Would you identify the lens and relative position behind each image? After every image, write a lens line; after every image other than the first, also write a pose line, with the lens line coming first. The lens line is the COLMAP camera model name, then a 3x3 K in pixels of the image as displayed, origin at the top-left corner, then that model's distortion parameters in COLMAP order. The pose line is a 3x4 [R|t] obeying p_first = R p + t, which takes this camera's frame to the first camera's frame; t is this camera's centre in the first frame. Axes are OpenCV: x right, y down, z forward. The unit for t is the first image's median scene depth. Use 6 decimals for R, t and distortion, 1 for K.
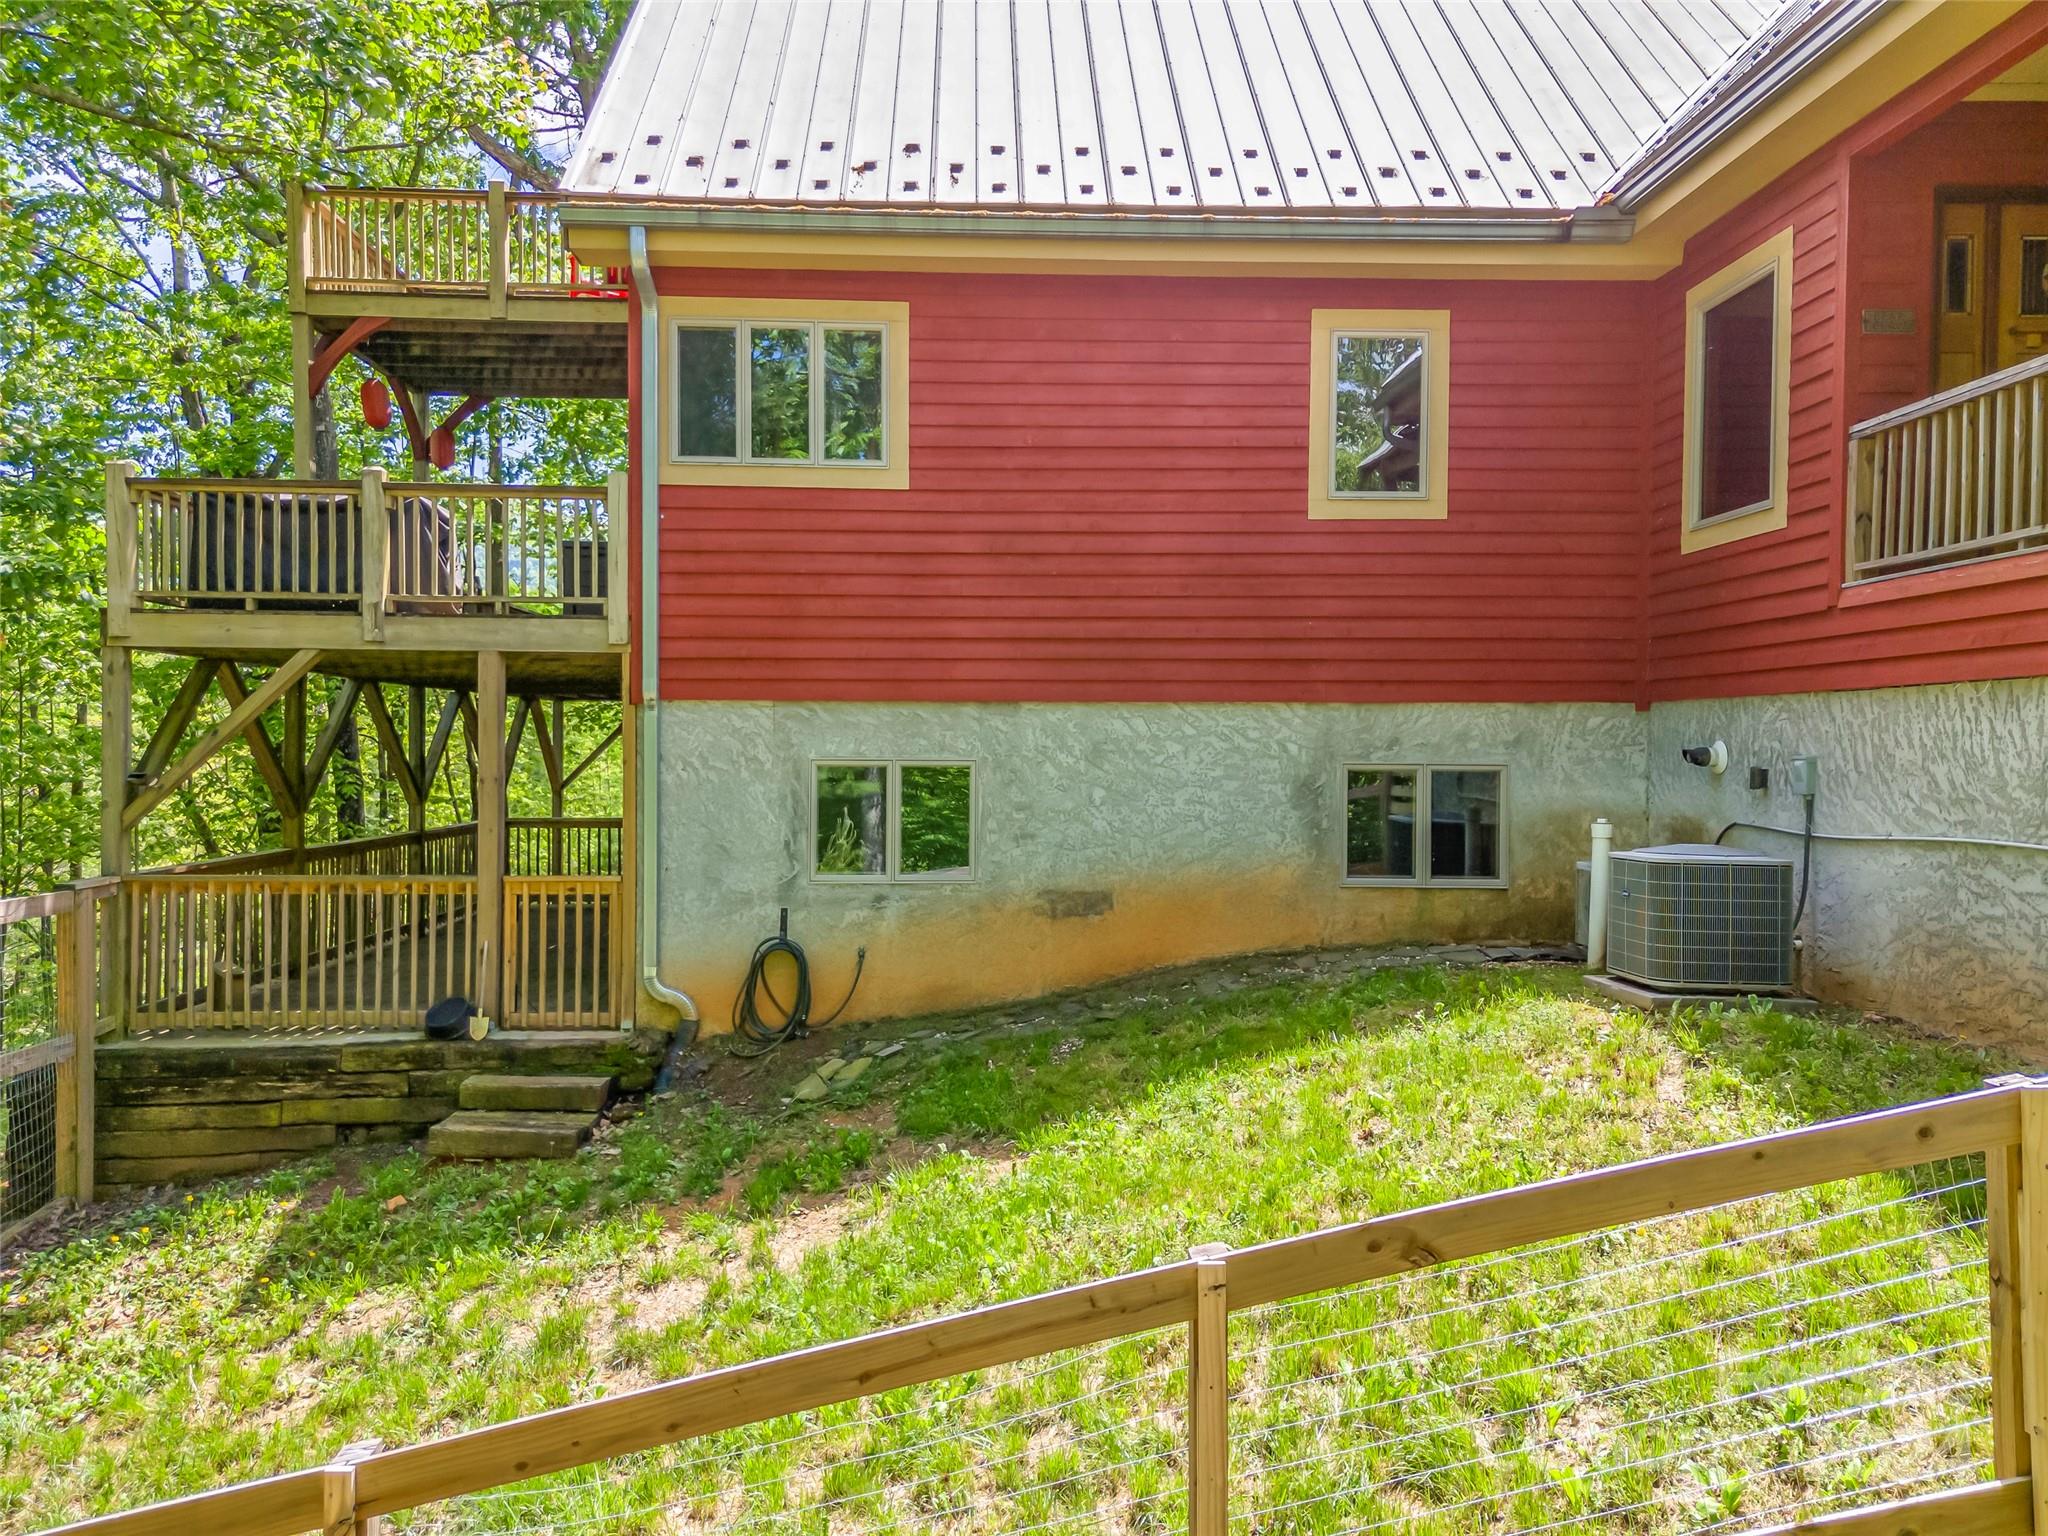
lens RADIAL K [[1516.4, 0, 1024.0], [0, 1516.4, 768.0], [0, 0, 1]] dist [0.087643, -0.060160]
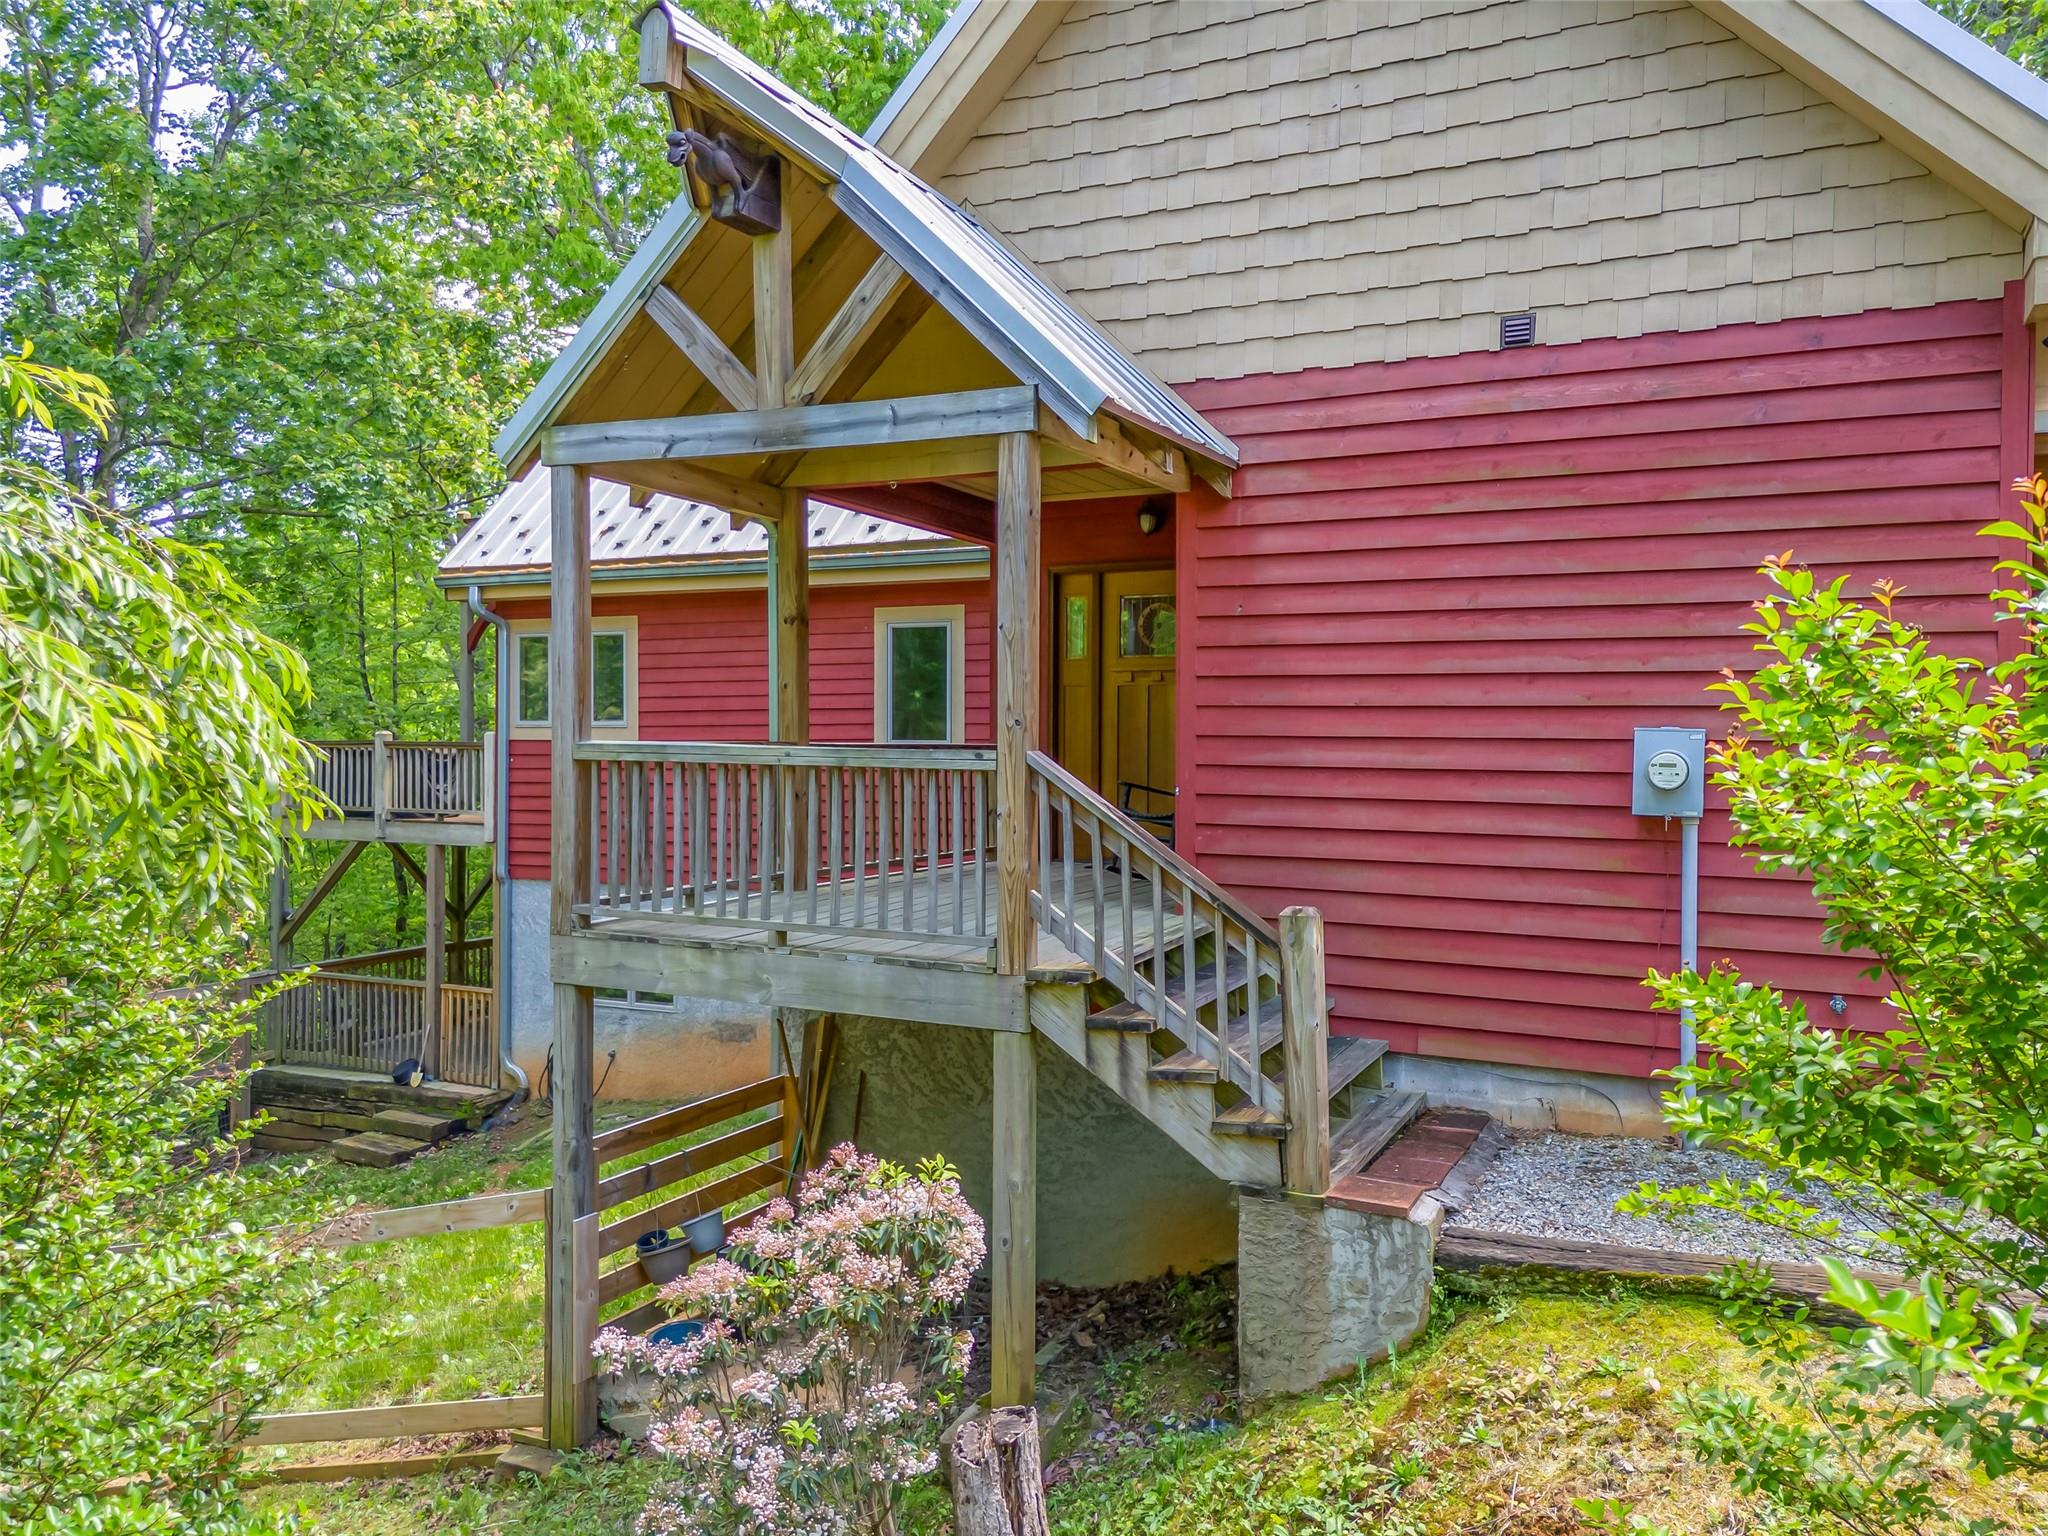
lens RADIAL K [[1516.4, 0, 1024.0], [0, 1516.4, 768.0], [0, 0, 1]] dist [0.087643, -0.060160]
pose [[0.879189, 0.009740, -0.476373, 0.950958], [-0.008278, 0.999952, 0.005167, -0.167251], [0.476400, -0.000599, 0.879228, -0.116187]]
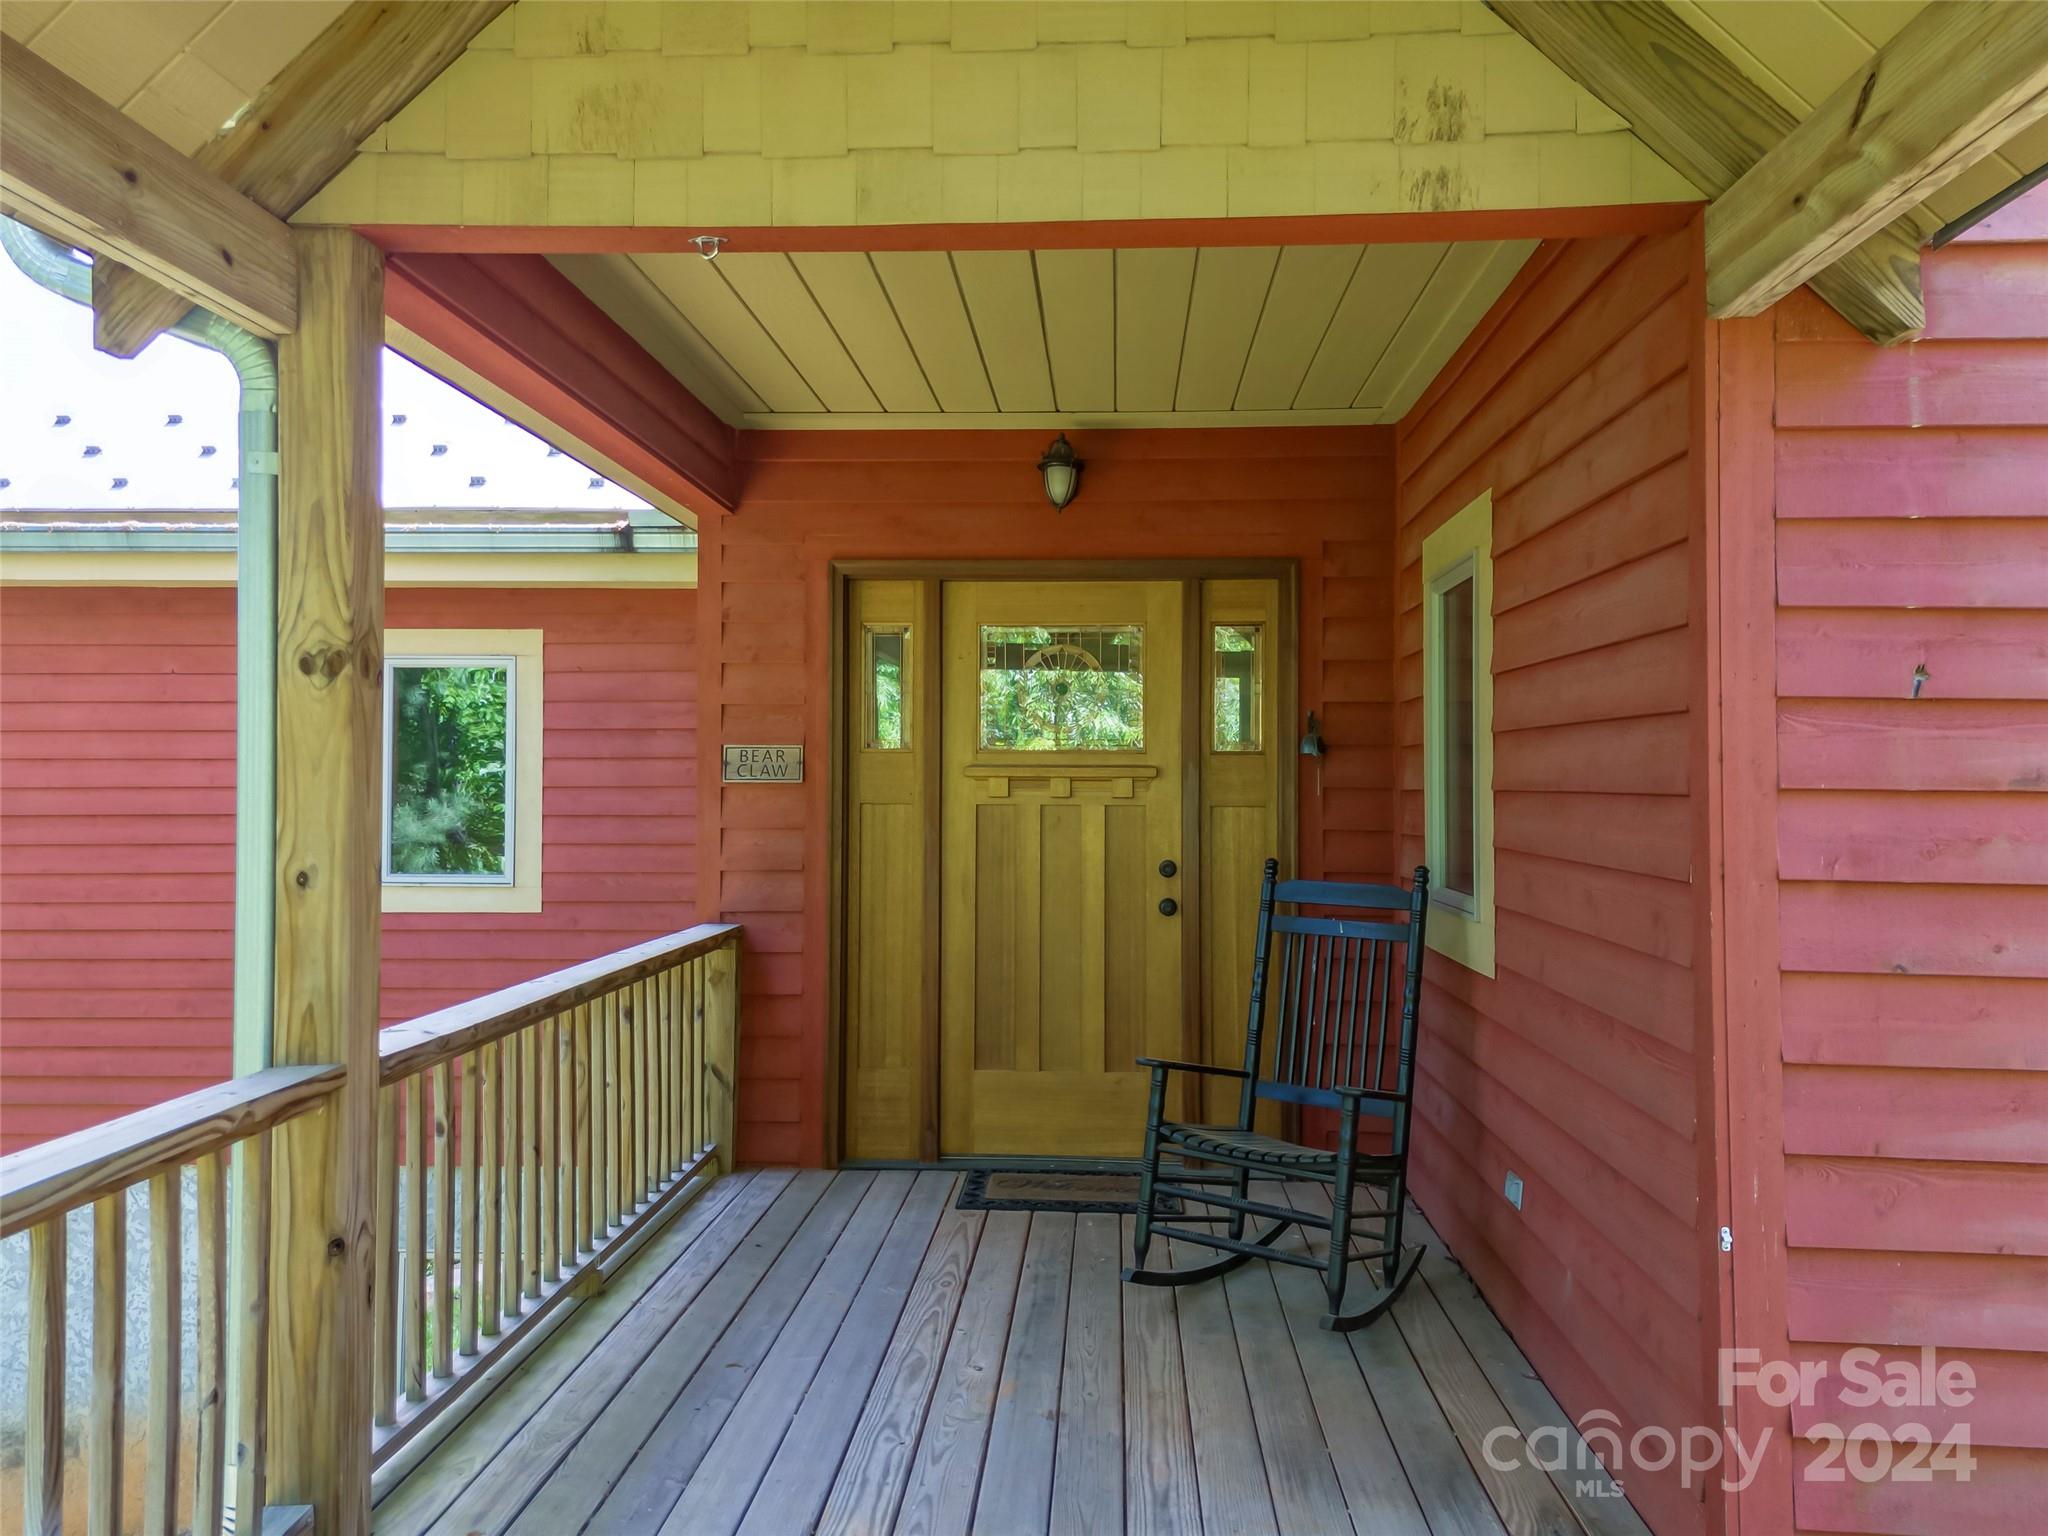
lens RADIAL K [[1516.4, 0, 1024.0], [0, 1516.4, 768.0], [0, 0, 1]] dist [0.087643, -0.060160]
pose [[0.993918, 0.000130, -0.110120, 0.592632], [-0.002456, 0.999777, -0.020992, -0.219438], [0.110092, 0.021135, 0.993697, 0.304053]]
